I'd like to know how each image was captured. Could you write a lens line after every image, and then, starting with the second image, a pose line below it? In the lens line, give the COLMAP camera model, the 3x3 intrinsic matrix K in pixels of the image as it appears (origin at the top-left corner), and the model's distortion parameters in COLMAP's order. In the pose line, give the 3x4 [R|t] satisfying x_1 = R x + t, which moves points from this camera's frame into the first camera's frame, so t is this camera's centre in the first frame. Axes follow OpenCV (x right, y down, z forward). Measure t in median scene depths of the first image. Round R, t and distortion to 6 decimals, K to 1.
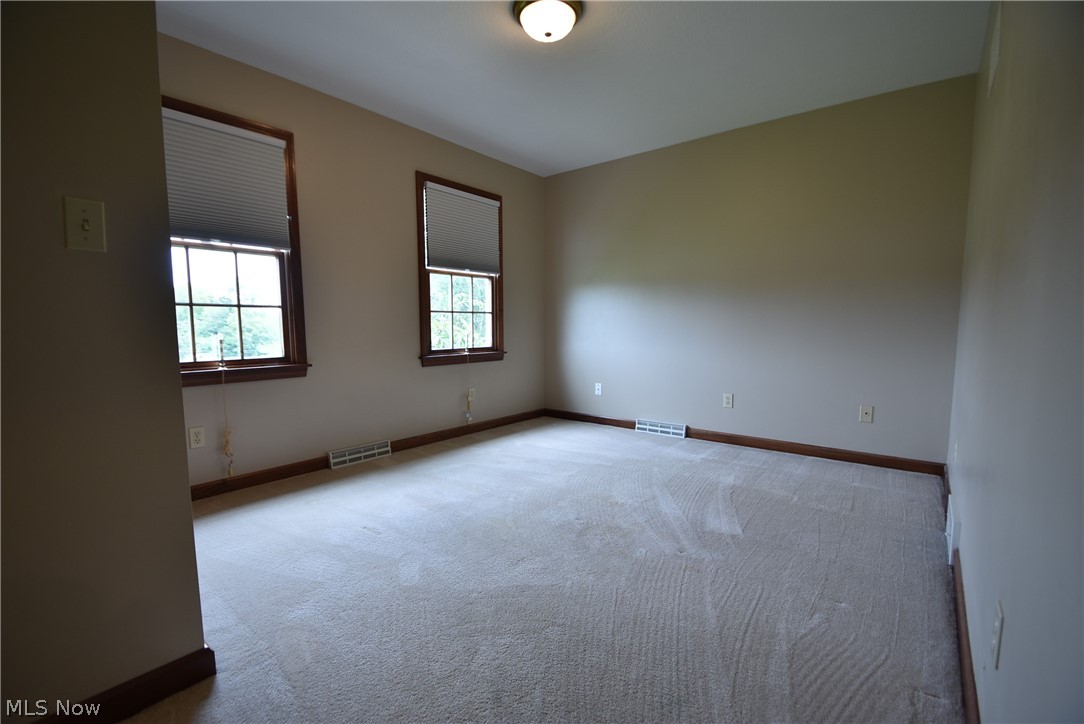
lens RADIAL K [[469.6, 0, 537.7], [0, 469.6, 373.1], [0, 0, 1]] dist [-0.022641, -0.000139]
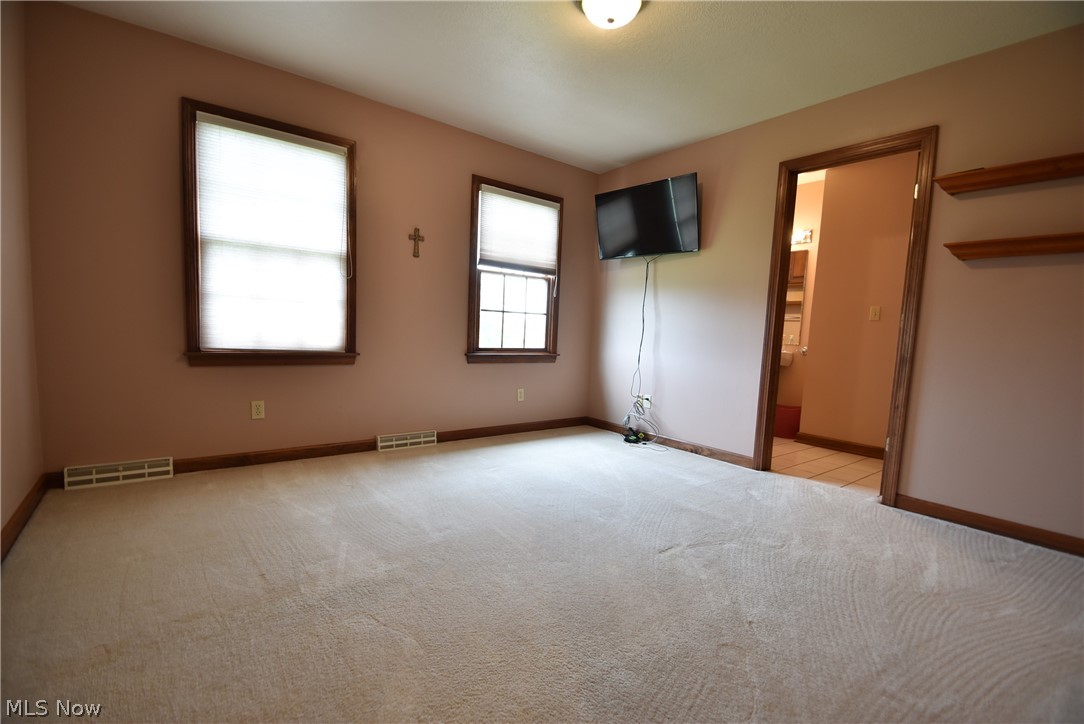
lens RADIAL K [[415.7, 0, 523.1], [0, 415.7, 357.3], [0, 0, 1]] dist [0.000009, -0.000011]
pose [[0.953928, 0.067698, -0.292297, 0.135803], [-0.077218, 0.996790, -0.021143, -0.016610], [0.289927, 0.042740, 0.956094, 0.160344]]
